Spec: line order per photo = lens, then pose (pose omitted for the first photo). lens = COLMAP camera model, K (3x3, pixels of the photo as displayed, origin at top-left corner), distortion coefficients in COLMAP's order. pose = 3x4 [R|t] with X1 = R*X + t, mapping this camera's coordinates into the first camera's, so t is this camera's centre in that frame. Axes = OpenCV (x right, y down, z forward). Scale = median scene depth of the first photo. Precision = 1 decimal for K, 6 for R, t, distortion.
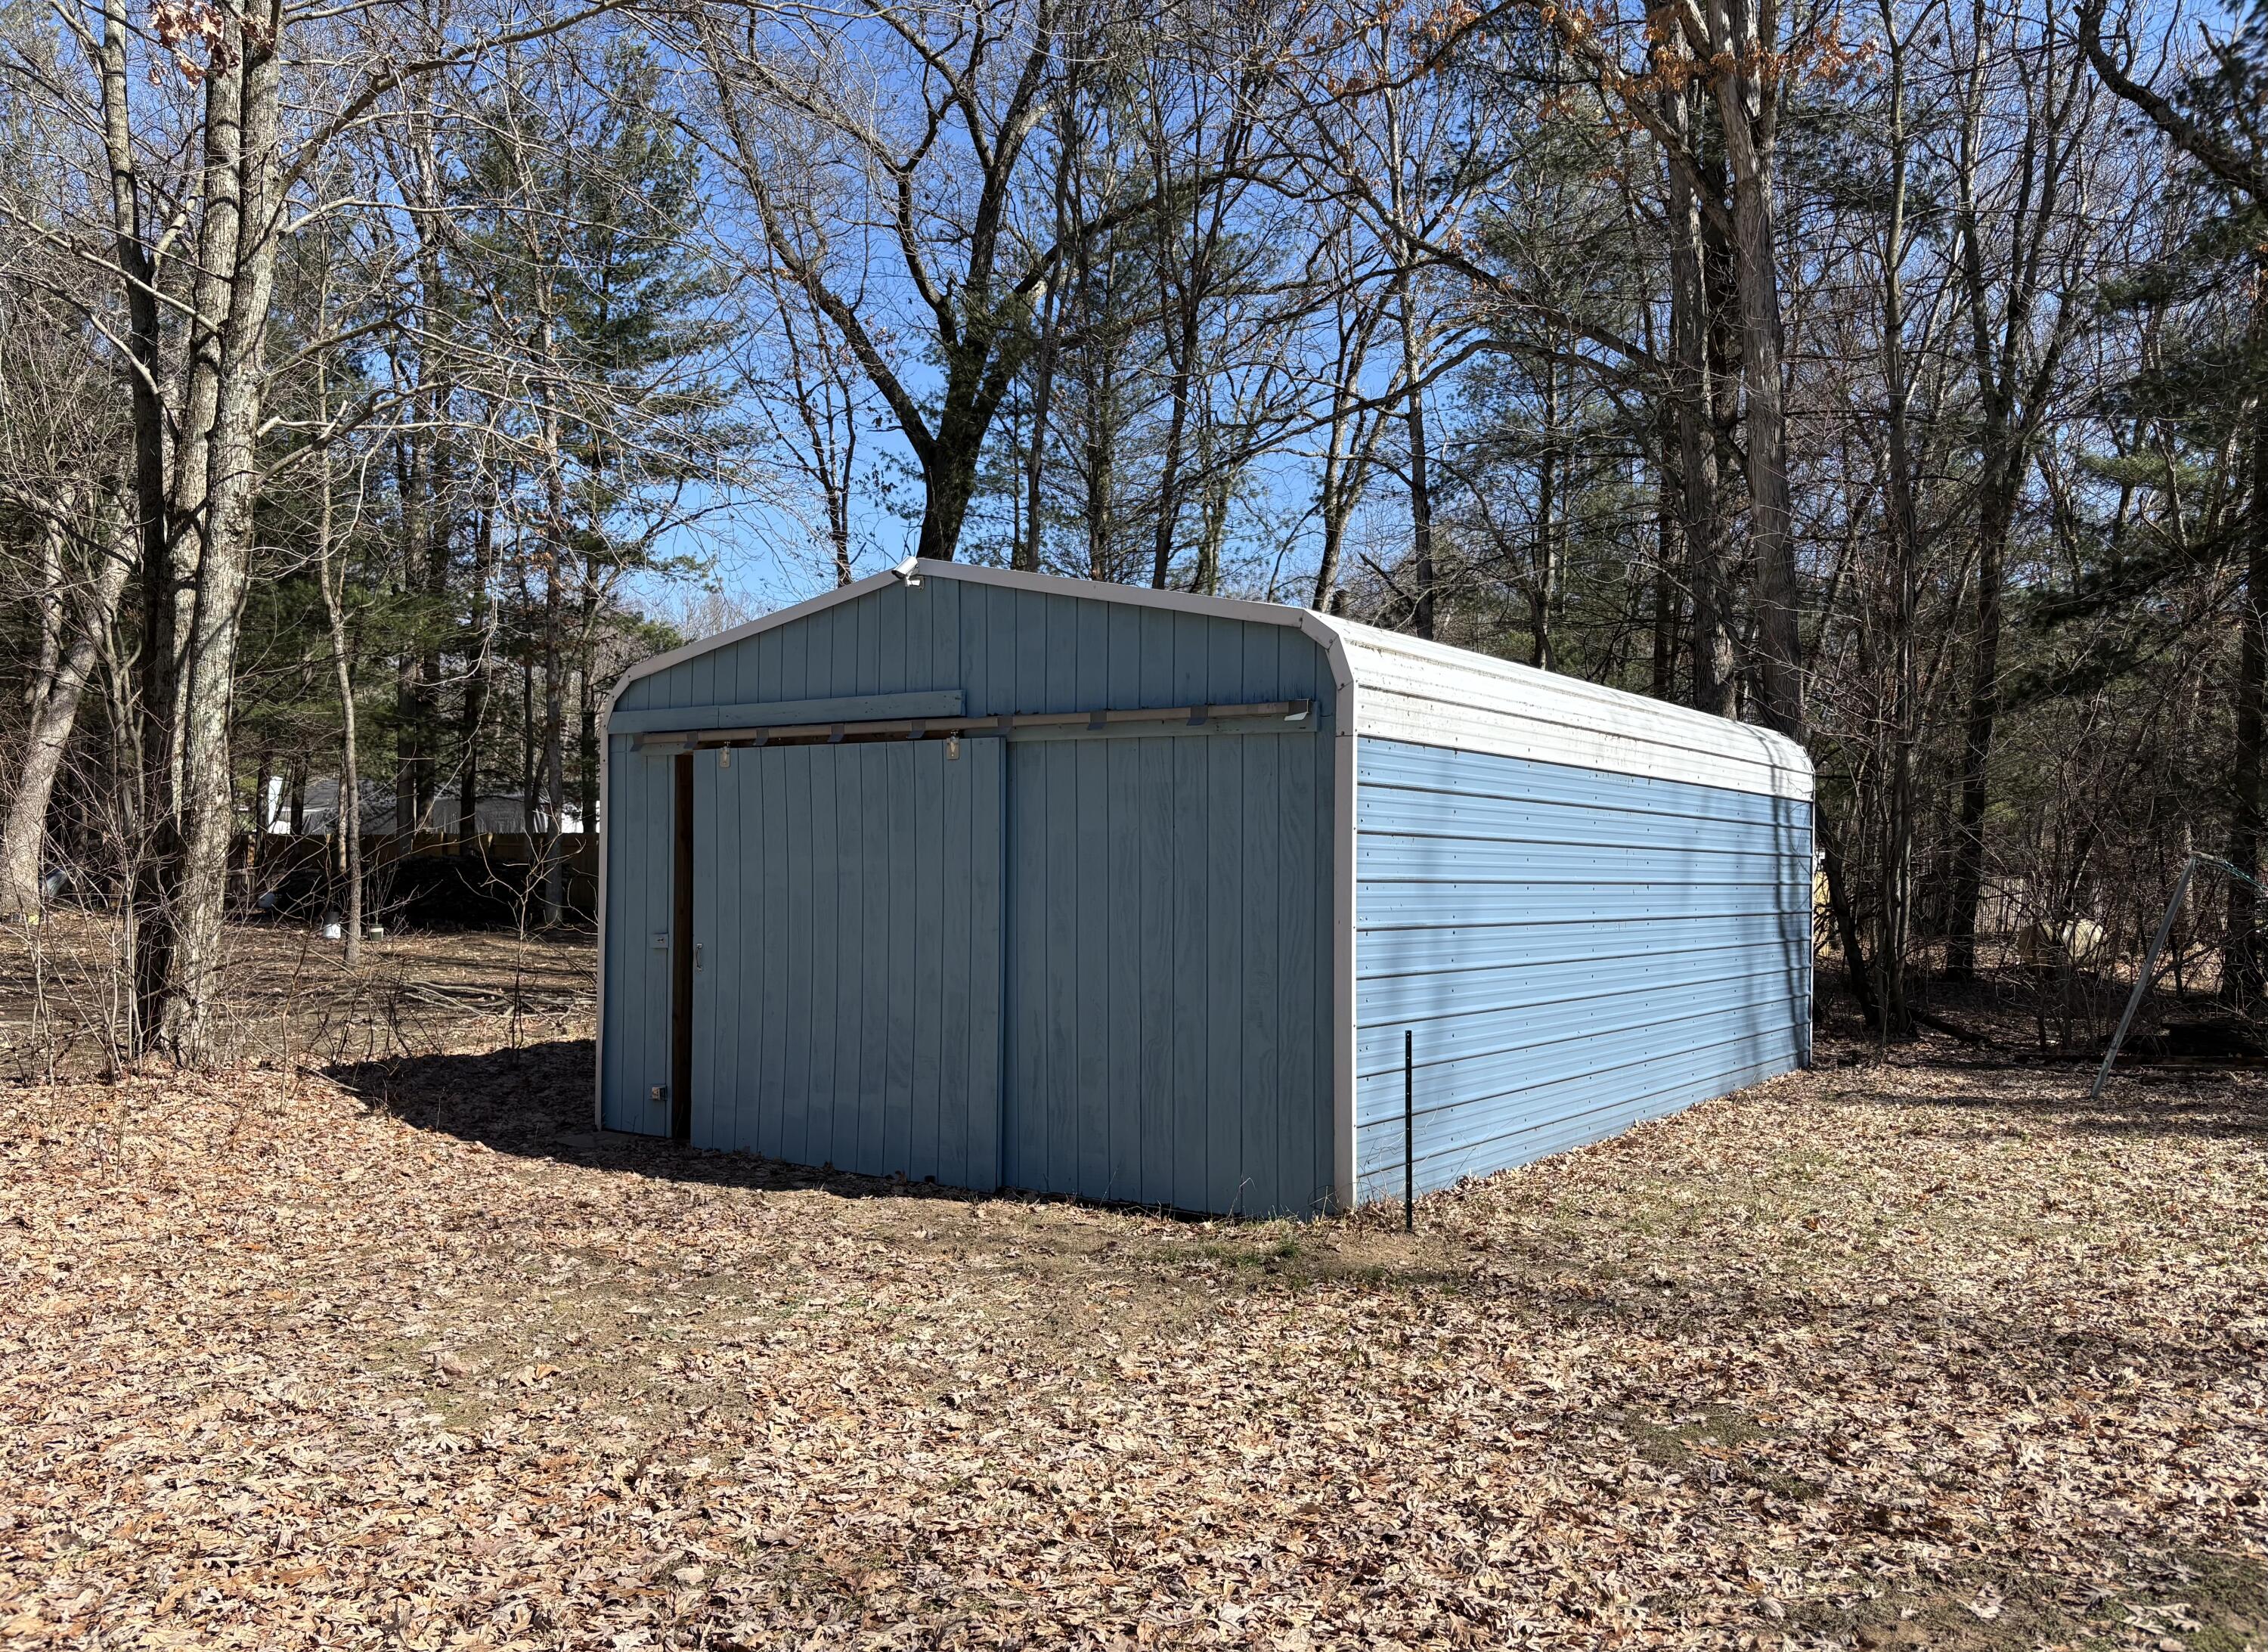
lens RADIAL K [[1756.3, 0, 1167.3], [0, 1756.3, 800.3], [0, 0, 1]] dist [0.029979, -0.038211]
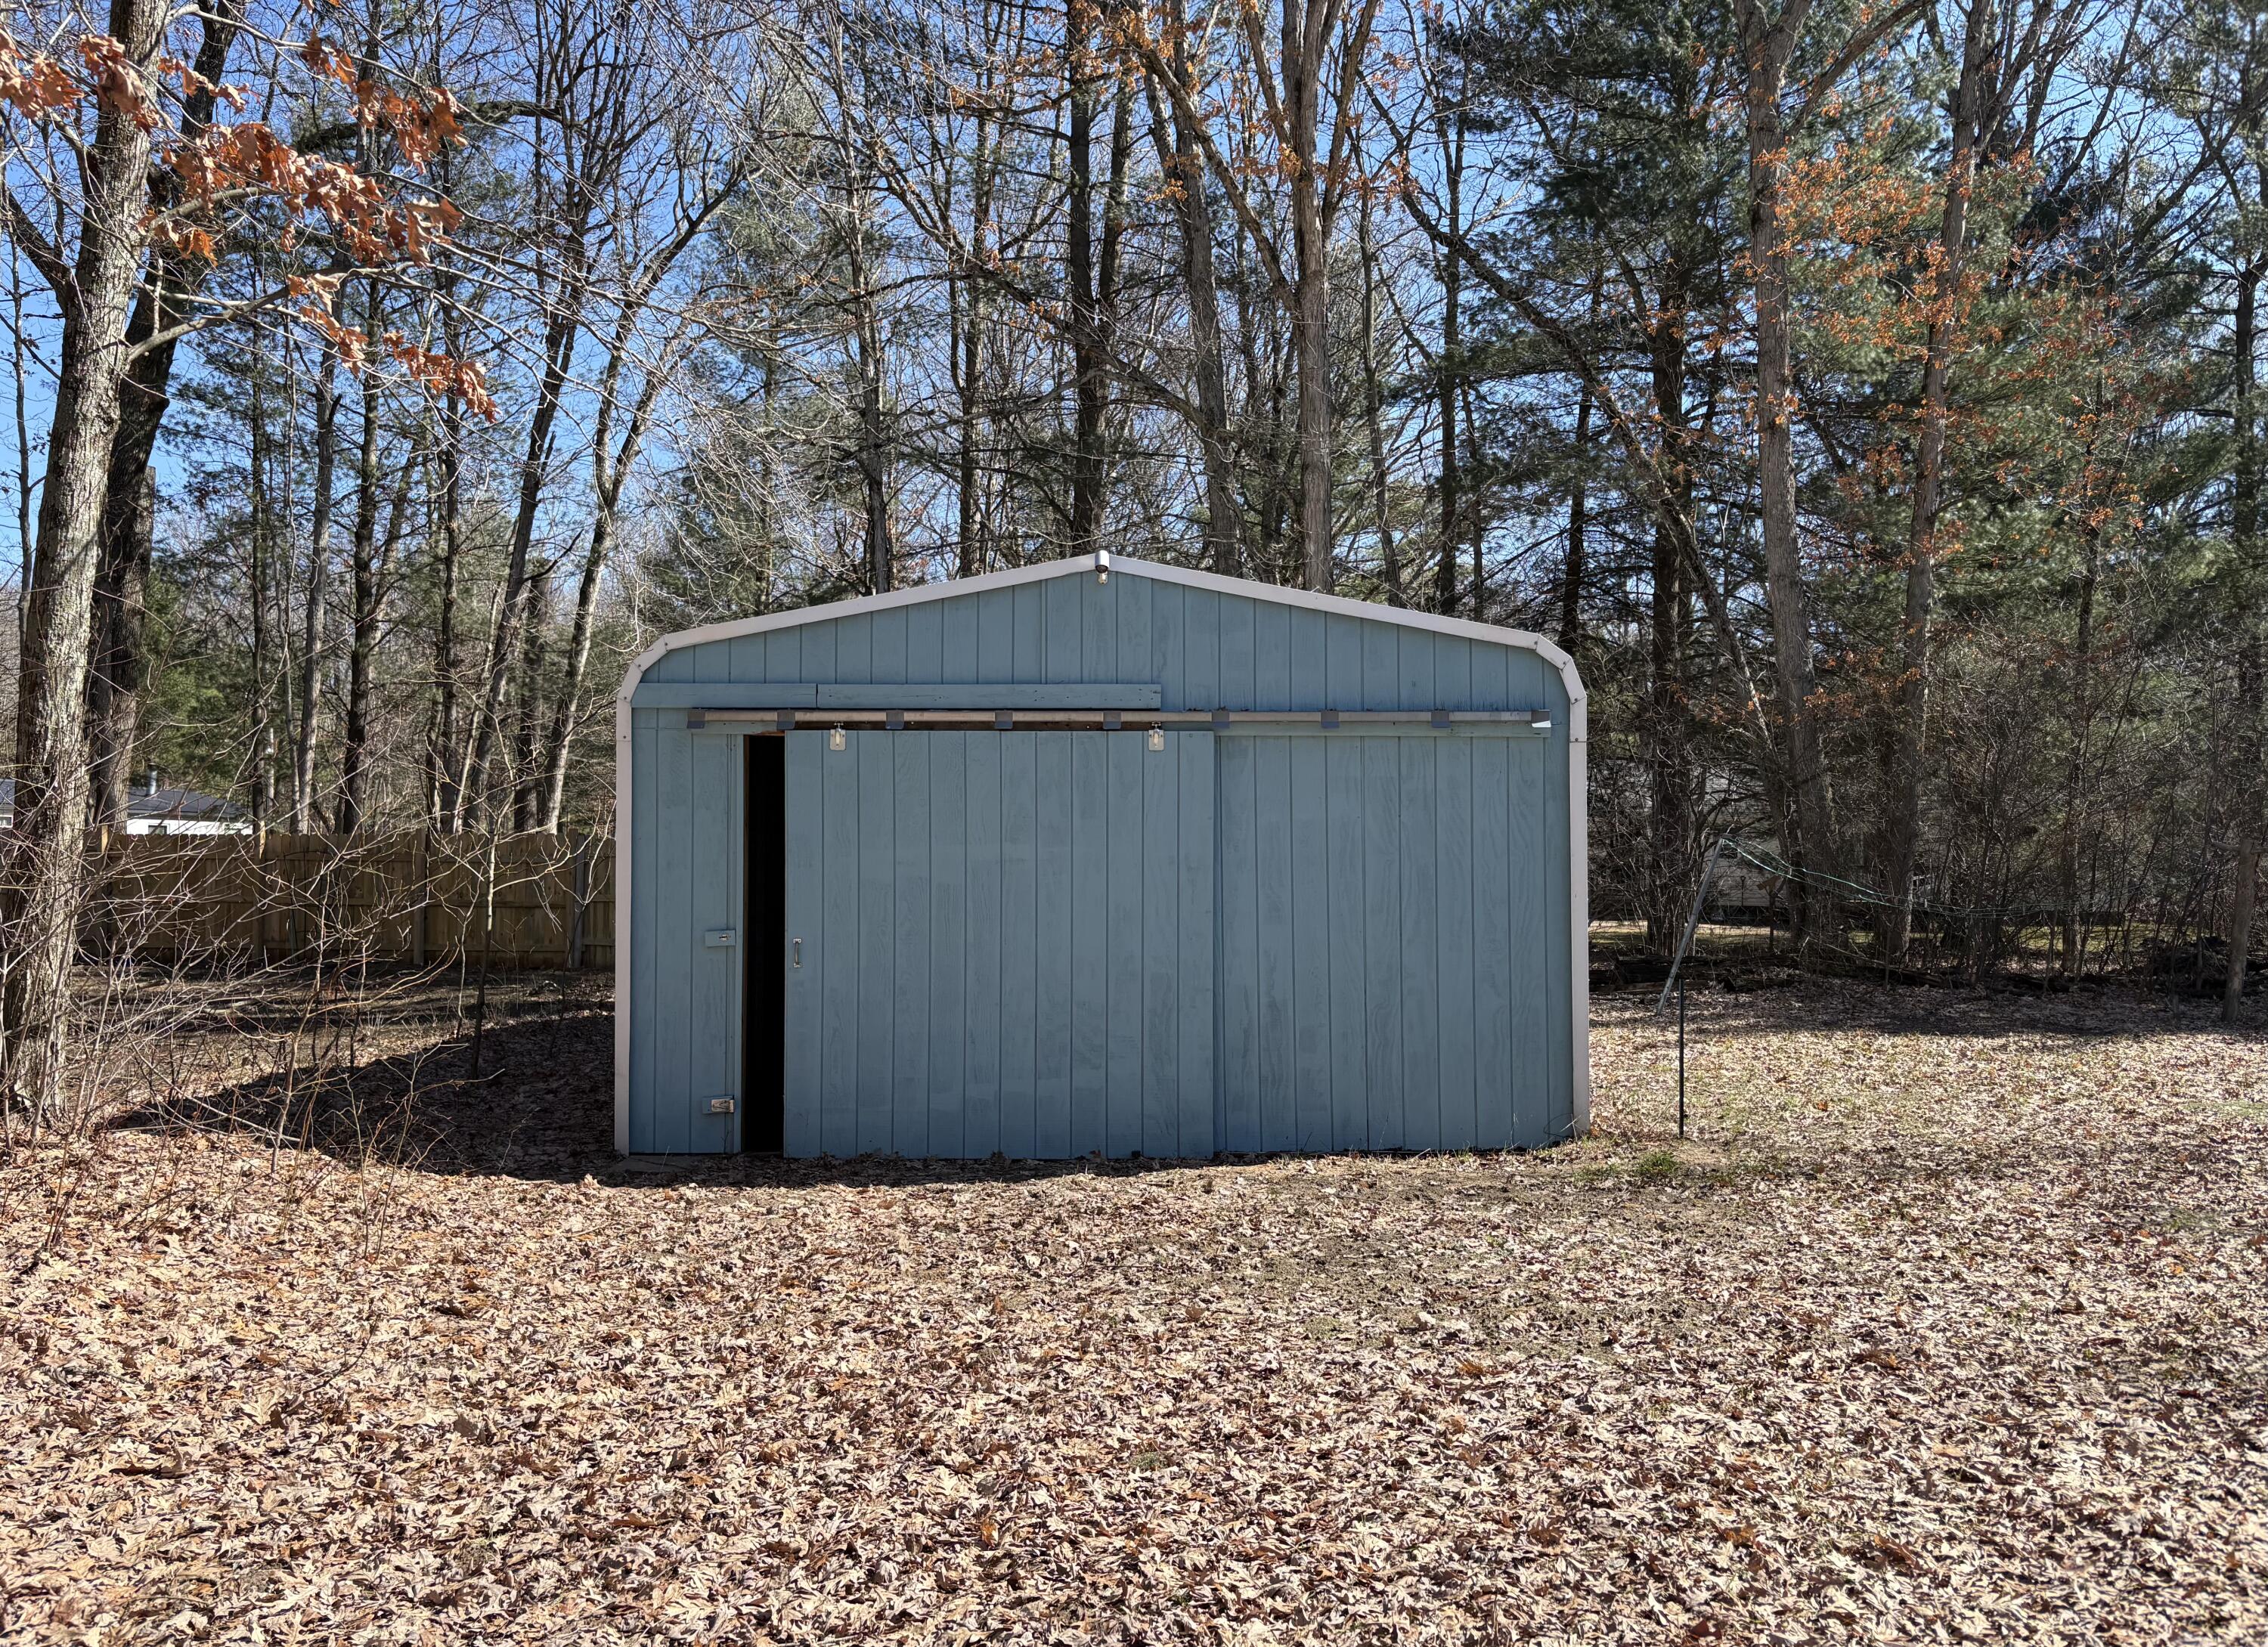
lens RADIAL K [[1756.0, 0, 1167.3], [0, 1756.0, 797.8], [0, 0, 1]] dist [0.029979, -0.038211]
pose [[0.827680, 0.017812, 0.560917, -0.706313], [-0.012621, 0.999834, -0.013127, 0.018677], [-0.561058, 0.003786, 0.827768, 0.132288]]
